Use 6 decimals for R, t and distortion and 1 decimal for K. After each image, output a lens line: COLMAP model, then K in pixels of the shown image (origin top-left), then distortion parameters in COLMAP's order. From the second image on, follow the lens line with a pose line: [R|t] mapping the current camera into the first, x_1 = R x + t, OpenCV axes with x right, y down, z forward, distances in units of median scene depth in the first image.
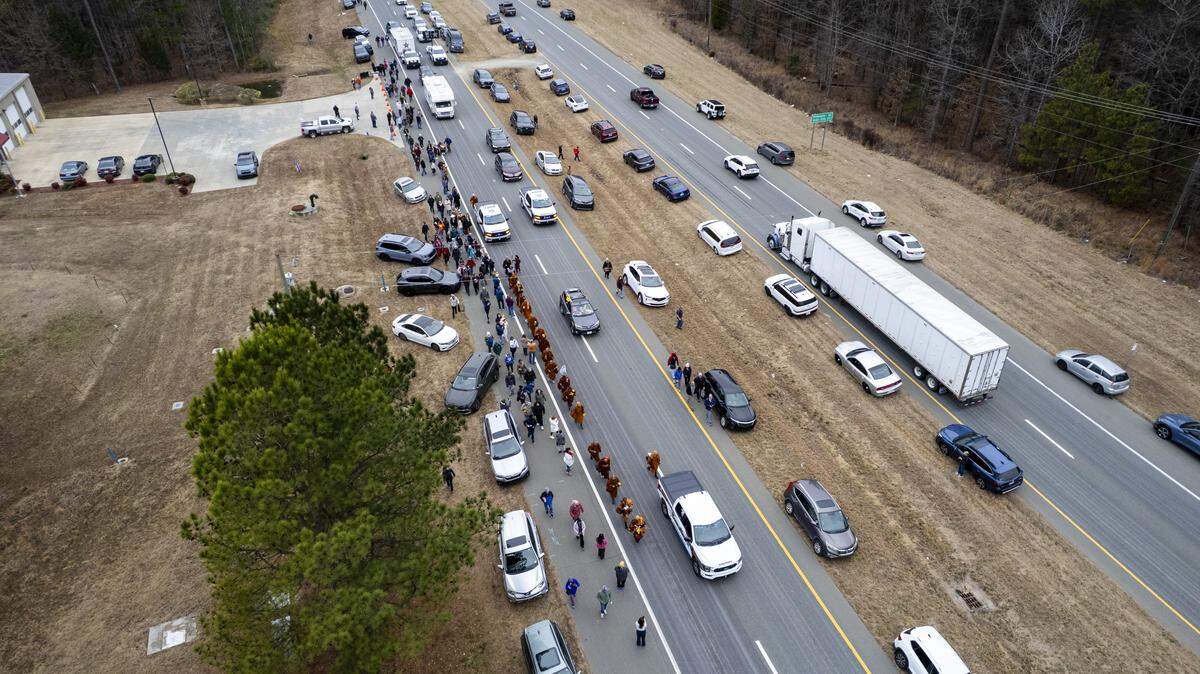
lens RADIAL K [[801.8, 0, 600.0], [0, 801.8, 337.0], [0, 0, 1]] dist [0.001794, 0.001084]
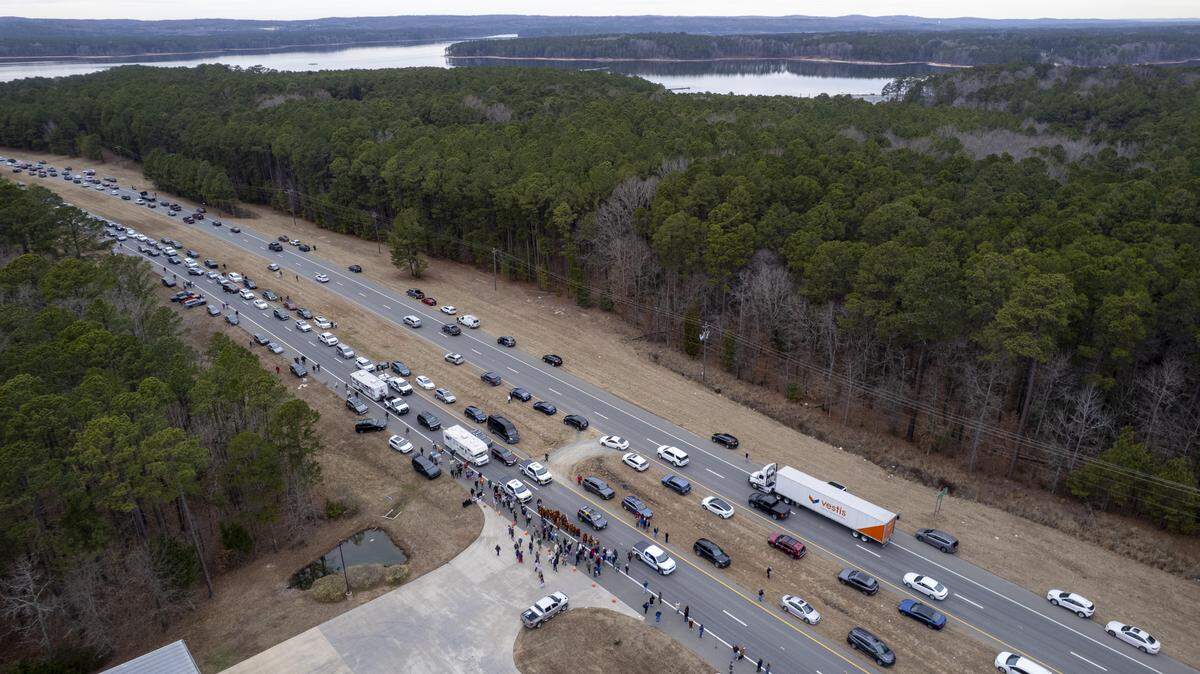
lens RADIAL K [[801.8, 0, 600.0], [0, 801.8, 337.0], [0, 0, 1]] dist [0.001794, 0.001084]
pose [[0.920973, -0.140436, 0.363438, -0.534864], [0.209289, 0.965098, -0.157428, -0.379213], [-0.328645, 0.221051, 0.918221, 0.029702]]
